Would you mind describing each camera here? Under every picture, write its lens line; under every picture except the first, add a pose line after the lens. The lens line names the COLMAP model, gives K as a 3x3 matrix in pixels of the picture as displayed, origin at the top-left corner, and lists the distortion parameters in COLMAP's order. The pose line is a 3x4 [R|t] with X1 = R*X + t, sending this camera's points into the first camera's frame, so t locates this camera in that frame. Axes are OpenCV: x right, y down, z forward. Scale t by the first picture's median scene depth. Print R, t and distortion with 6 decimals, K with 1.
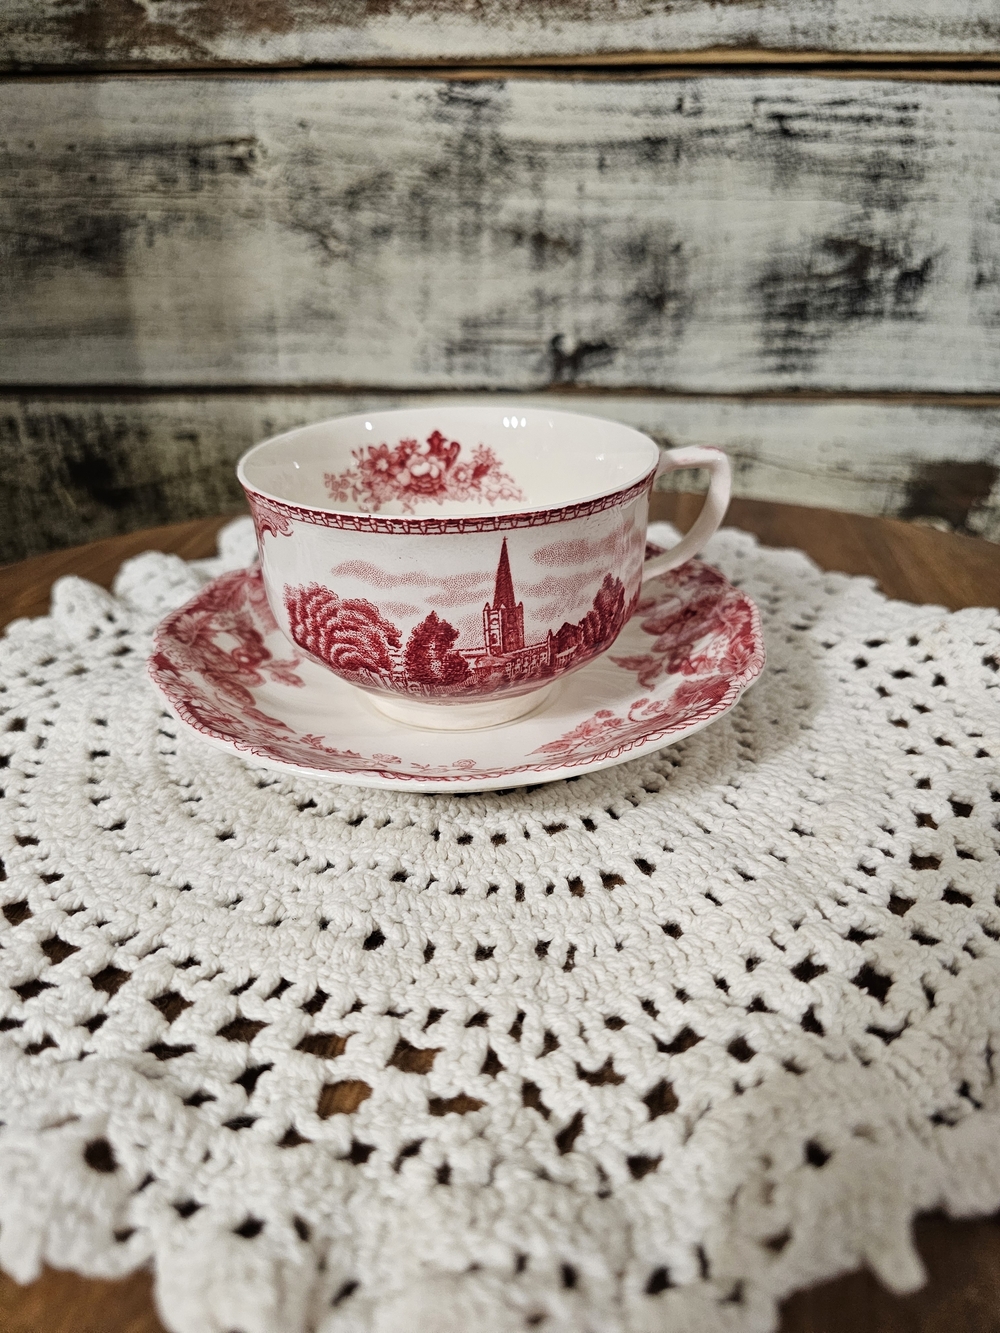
lens RADIAL K [[963.7, 0, 492.4], [0, 963.7, 678.1], [0, 0, 1]] dist [-0.028266, -0.009334]
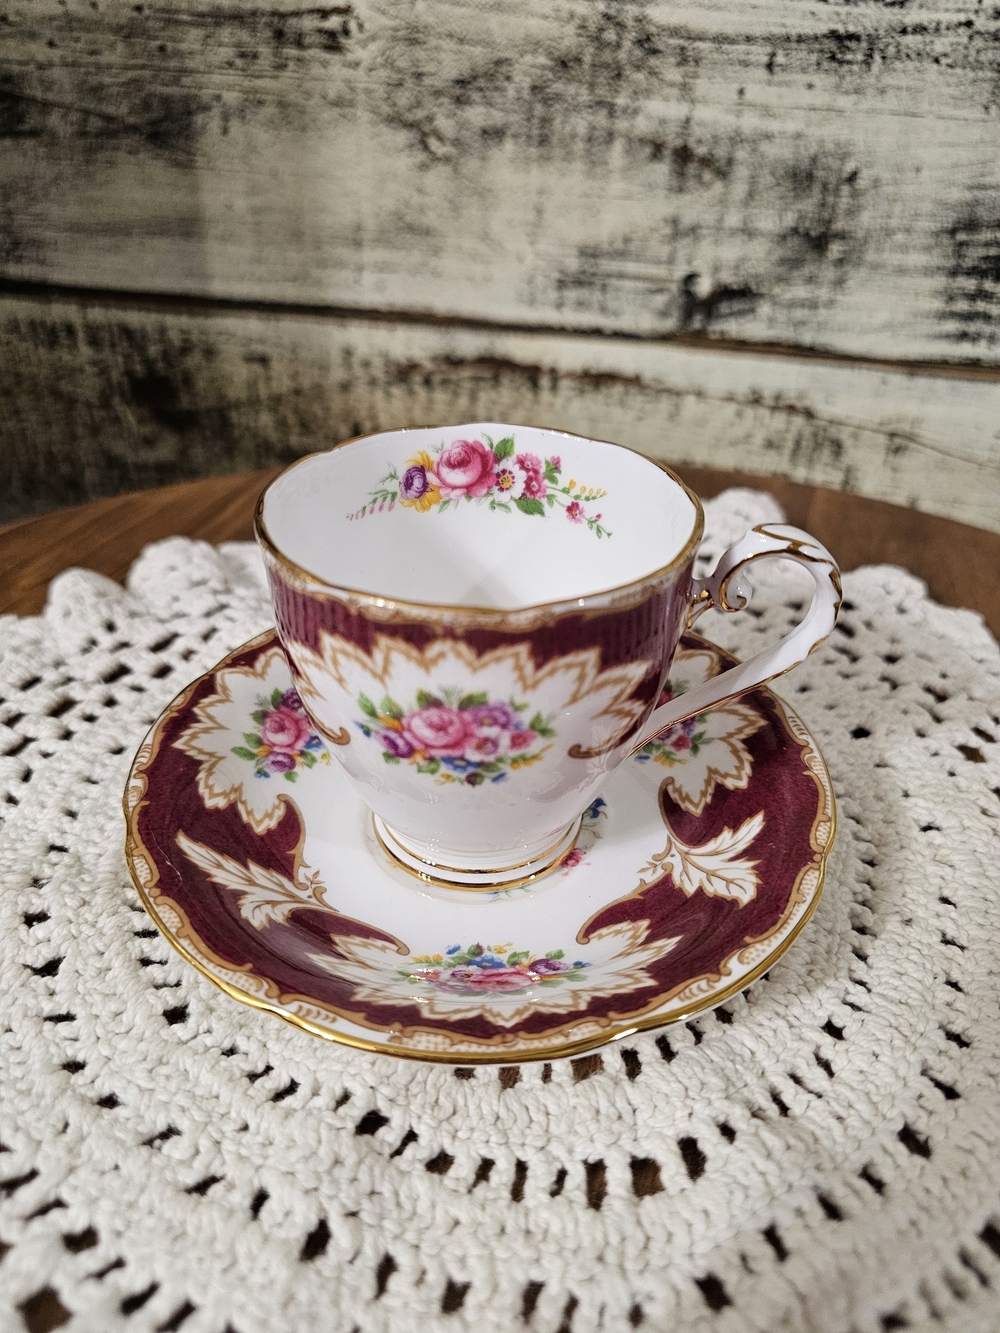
lens RADIAL K [[963.7, 0, 503.4], [0, 963.7, 667.9], [0, 0, 1]] dist [-0.028266, -0.009334]
pose [[0.990275, 0.106760, -0.089206, 0.017072], [-0.094787, 0.987091, 0.129098, -0.118179], [0.101837, -0.119386, 0.987611, 0.128716]]
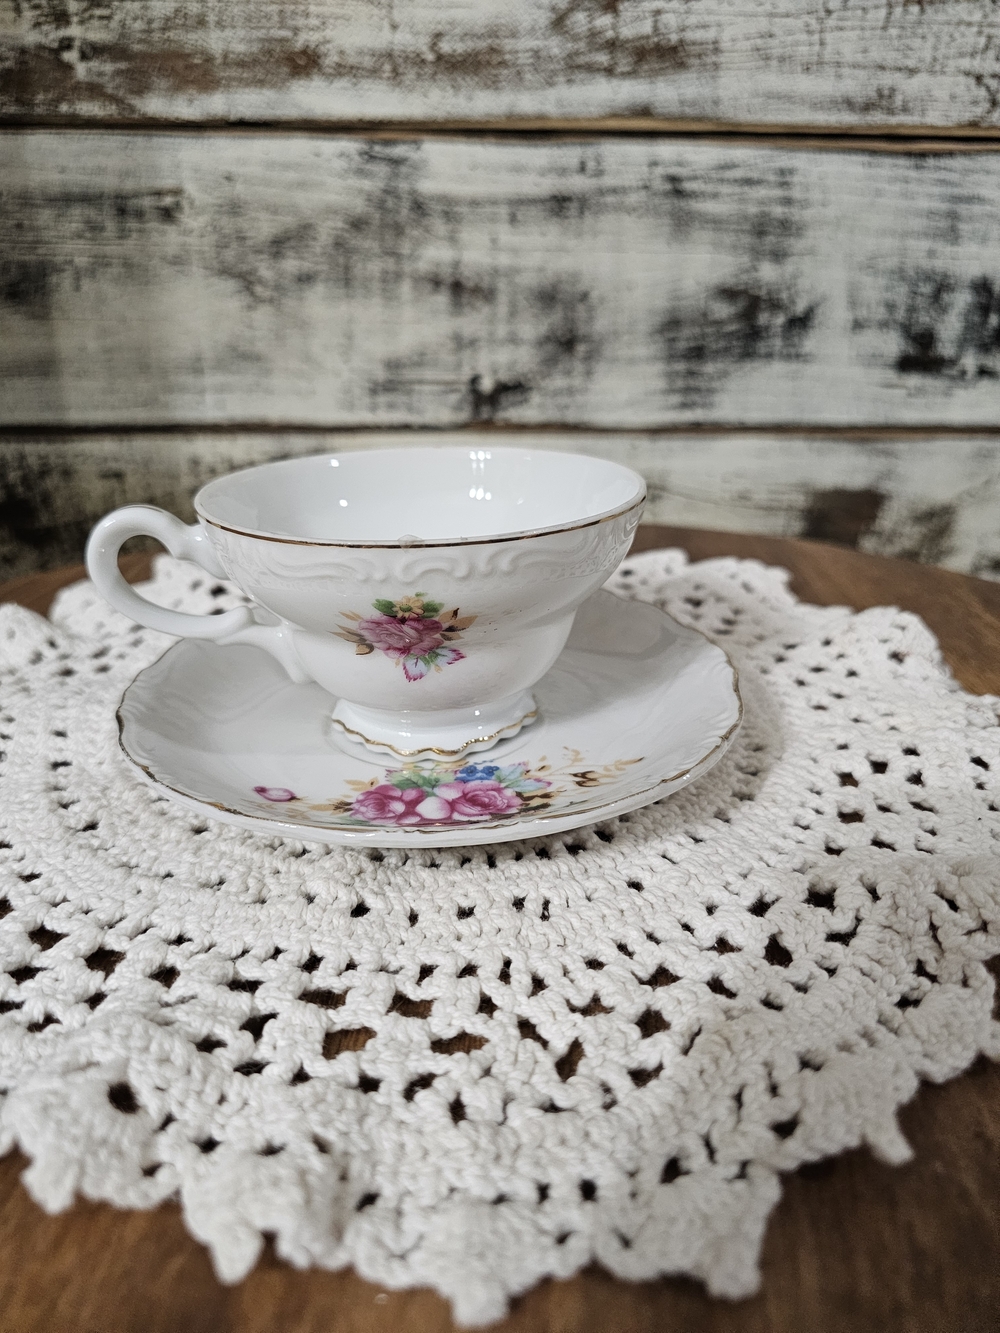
lens RADIAL K [[963.7, 0, 495.4], [0, 963.7, 661.7], [0, 0, 1]] dist [-0.028266, -0.009334]
pose [[0.994292, -0.030157, 0.102342, -0.030093], [0.037443, 0.996841, -0.070044, 0.033249], [-0.099906, 0.073476, 0.992280, -0.030780]]
